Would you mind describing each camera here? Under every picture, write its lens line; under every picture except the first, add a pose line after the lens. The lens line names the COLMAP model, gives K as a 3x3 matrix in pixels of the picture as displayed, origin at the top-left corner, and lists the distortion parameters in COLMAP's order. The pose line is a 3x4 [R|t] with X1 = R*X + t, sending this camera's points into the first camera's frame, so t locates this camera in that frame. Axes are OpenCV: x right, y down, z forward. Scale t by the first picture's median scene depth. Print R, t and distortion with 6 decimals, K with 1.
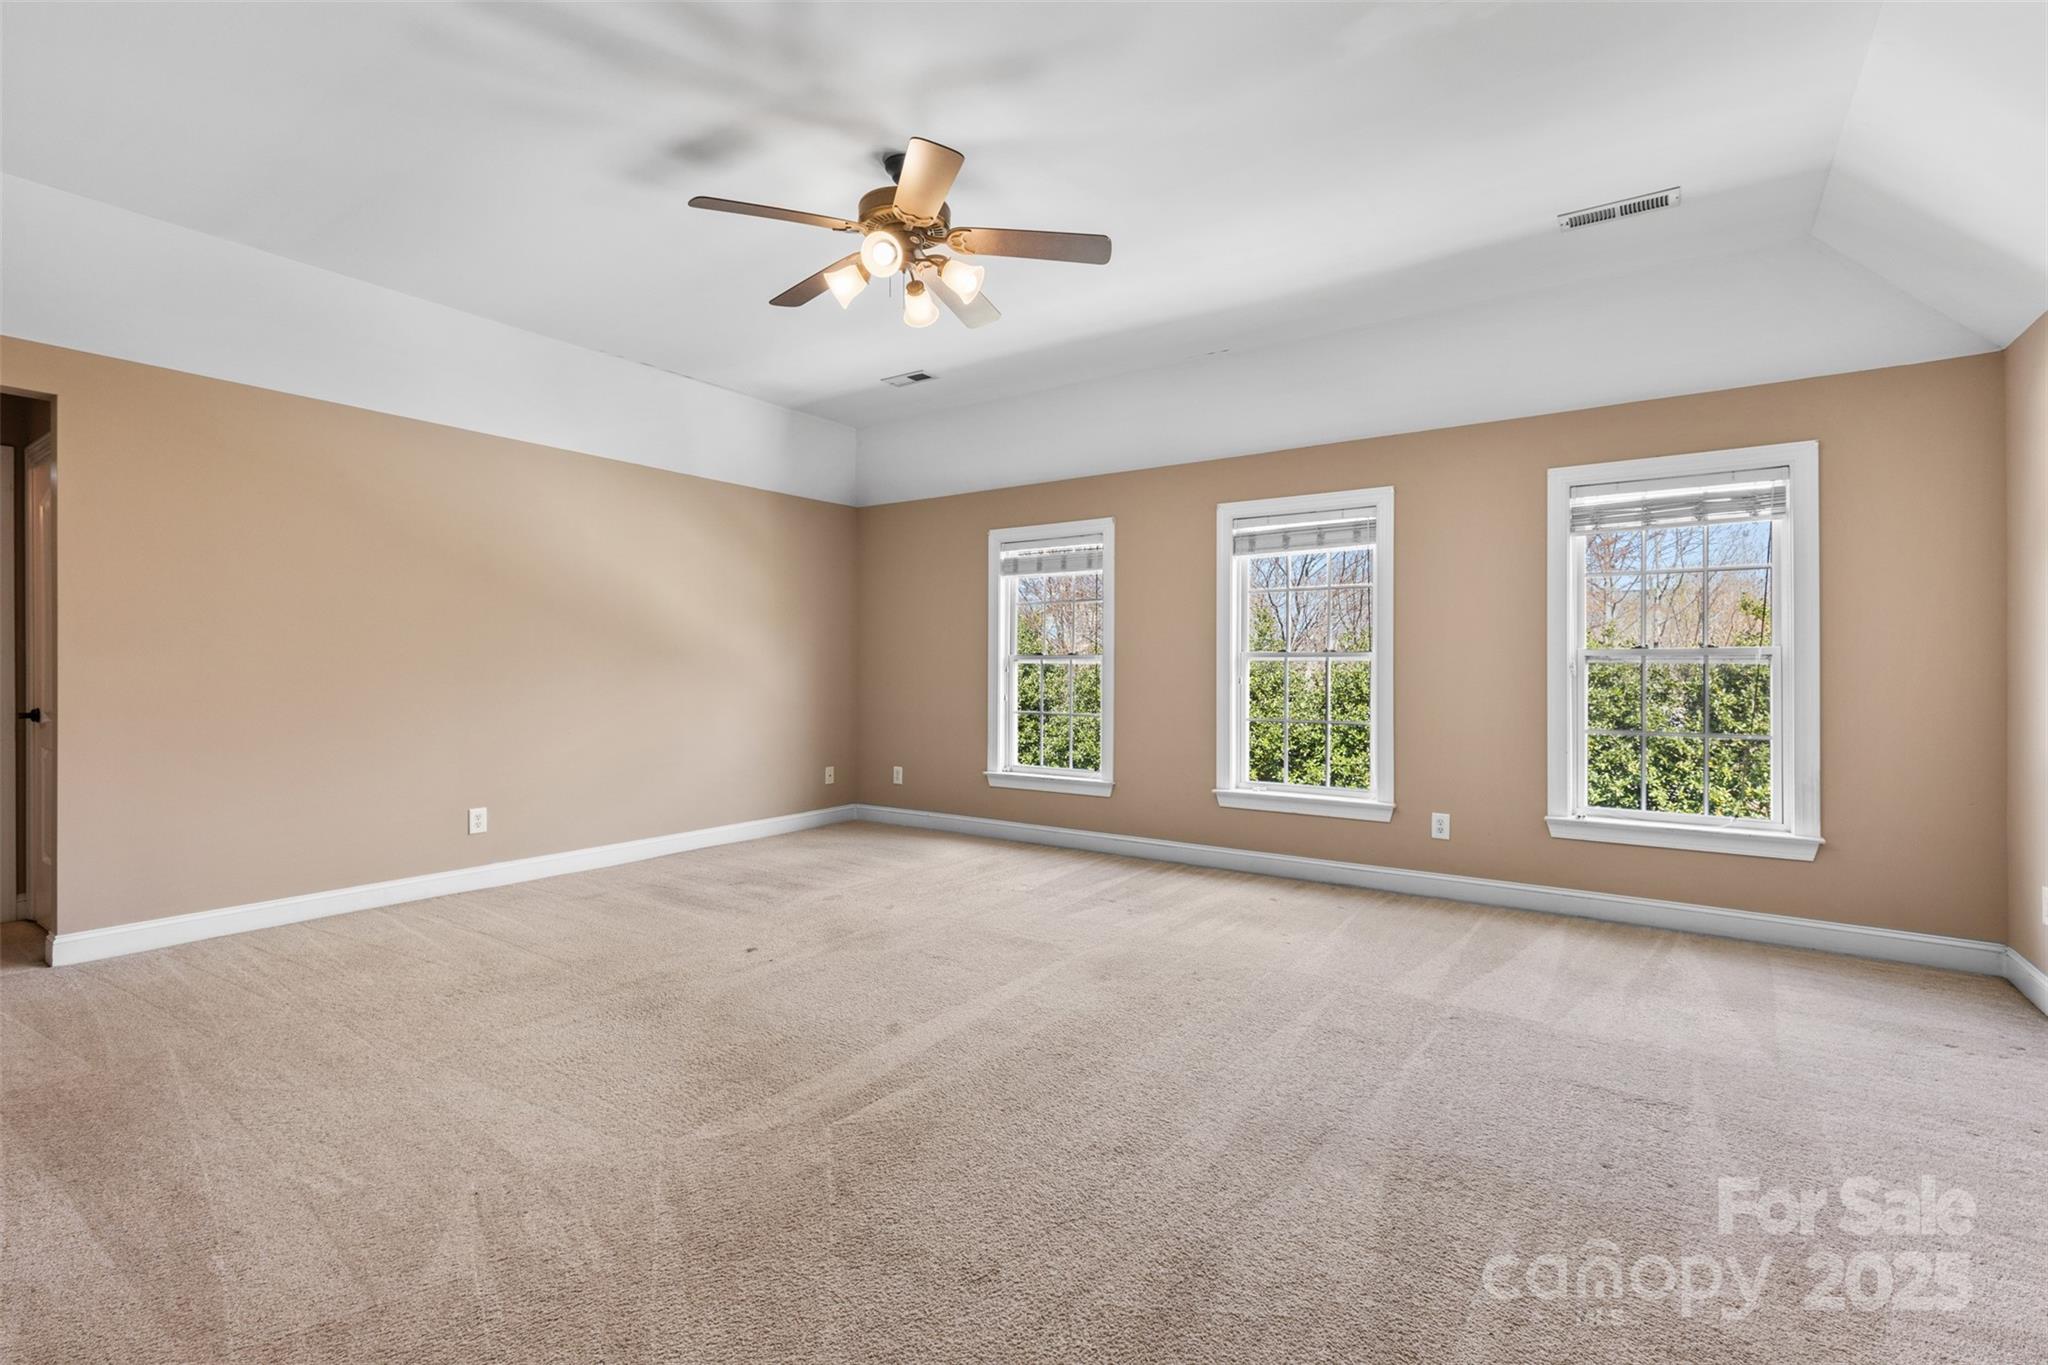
lens RADIAL K [[920.8, 0, 1006.7], [0, 920.8, 671.0], [0, 0, 1]] dist [0.026611, 0.000018]
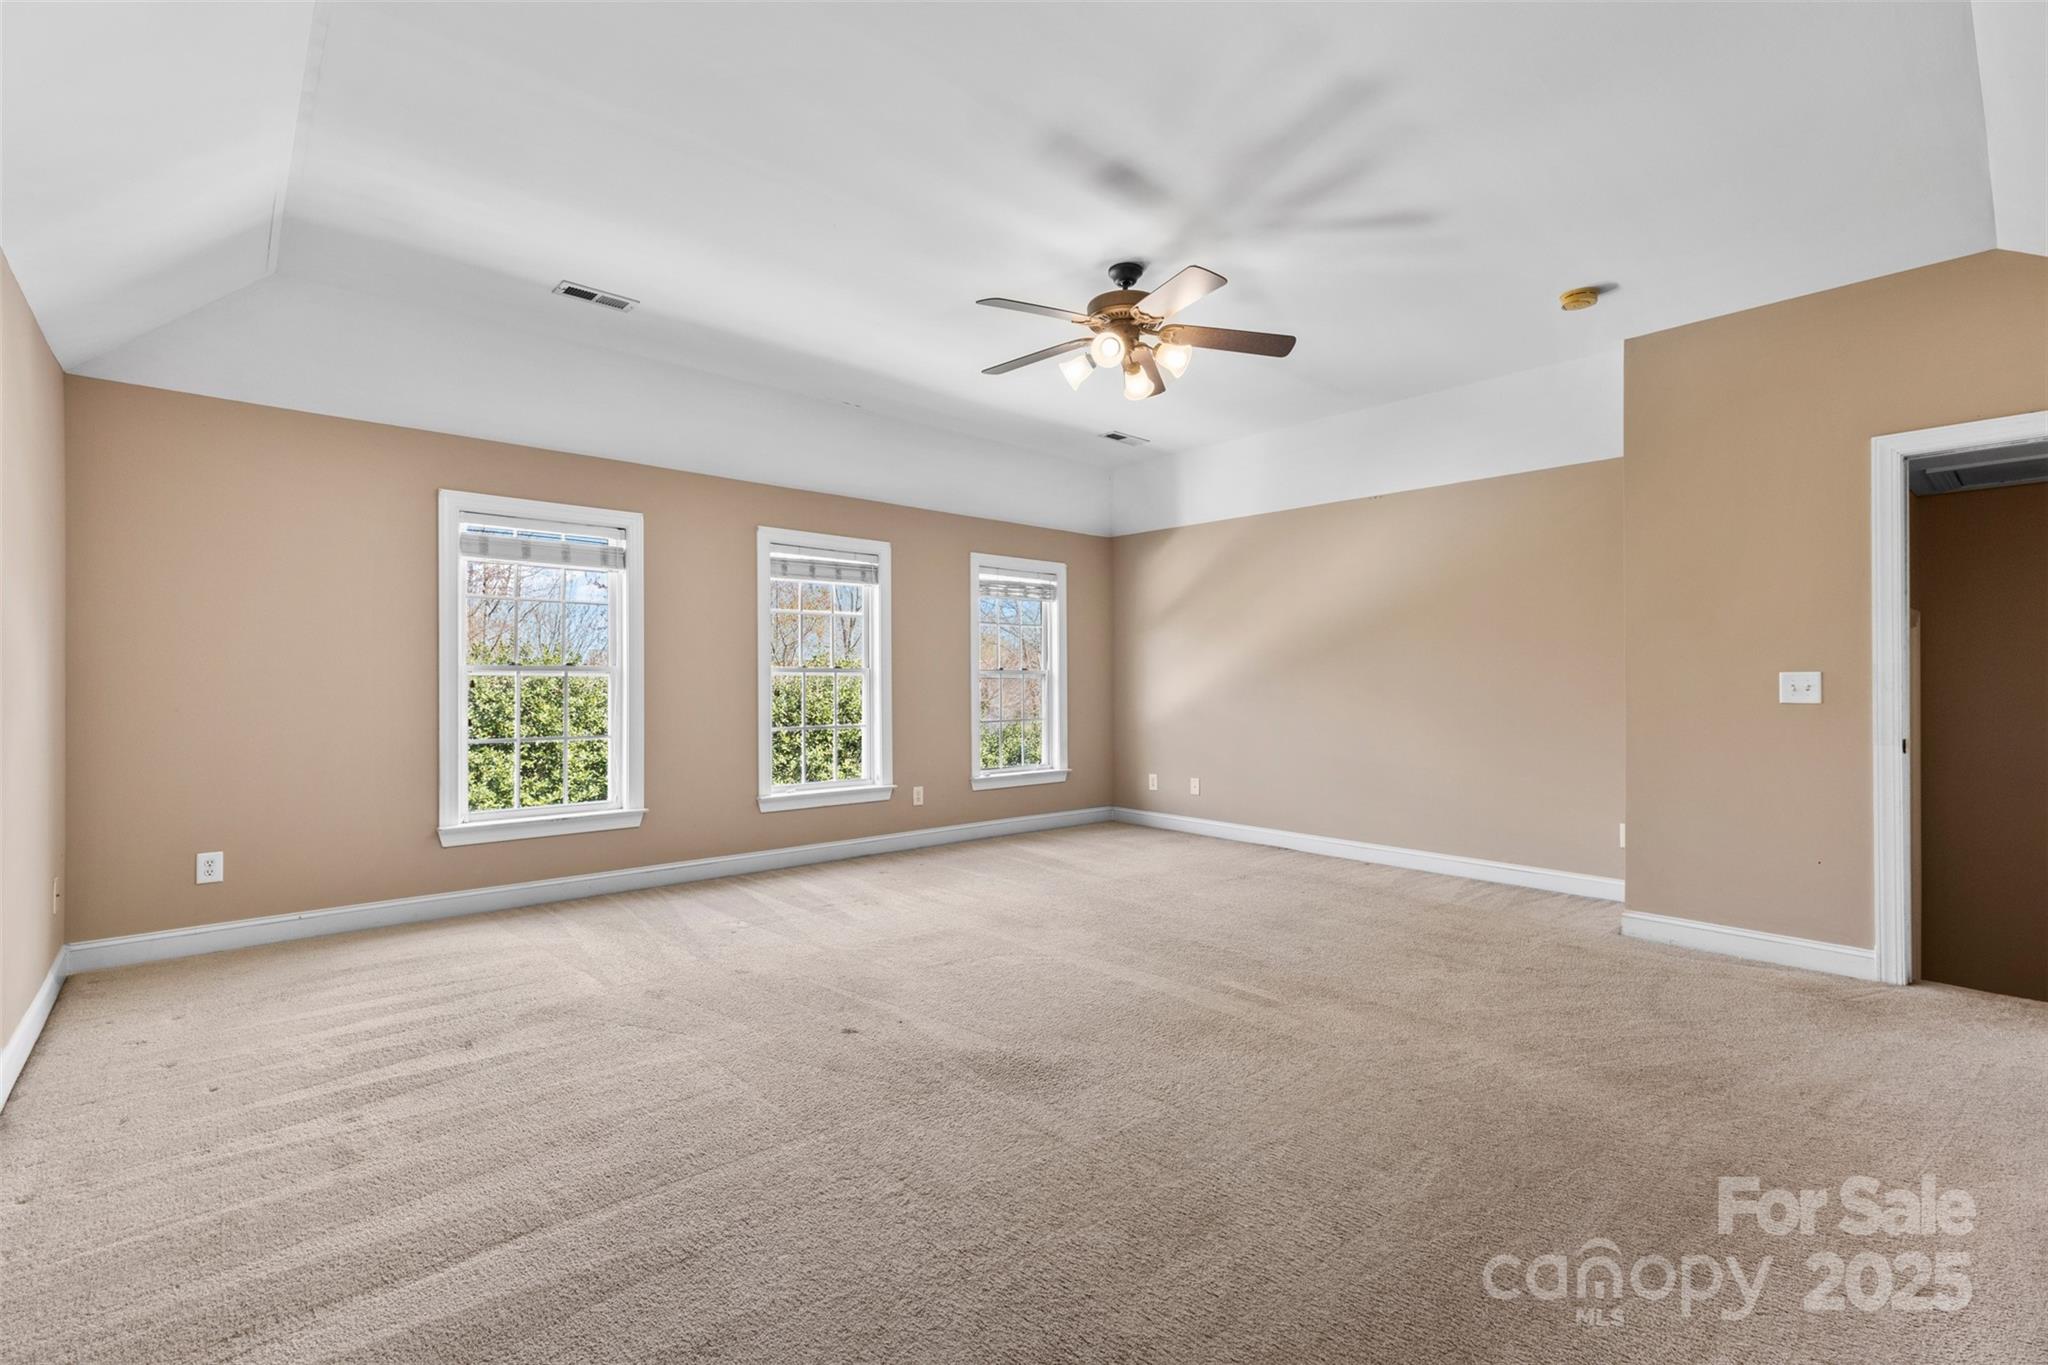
lens RADIAL K [[911.1, 0, 1014.3], [0, 911.1, 683.1], [0, 0, 1]] dist [-0.030068, 0.000096]
pose [[0.233372, -0.000005, 0.972387, -0.720093], [0.002996, 0.999995, -0.000714, 0.000264], [-0.972383, 0.003080, 0.233371, 0.479612]]
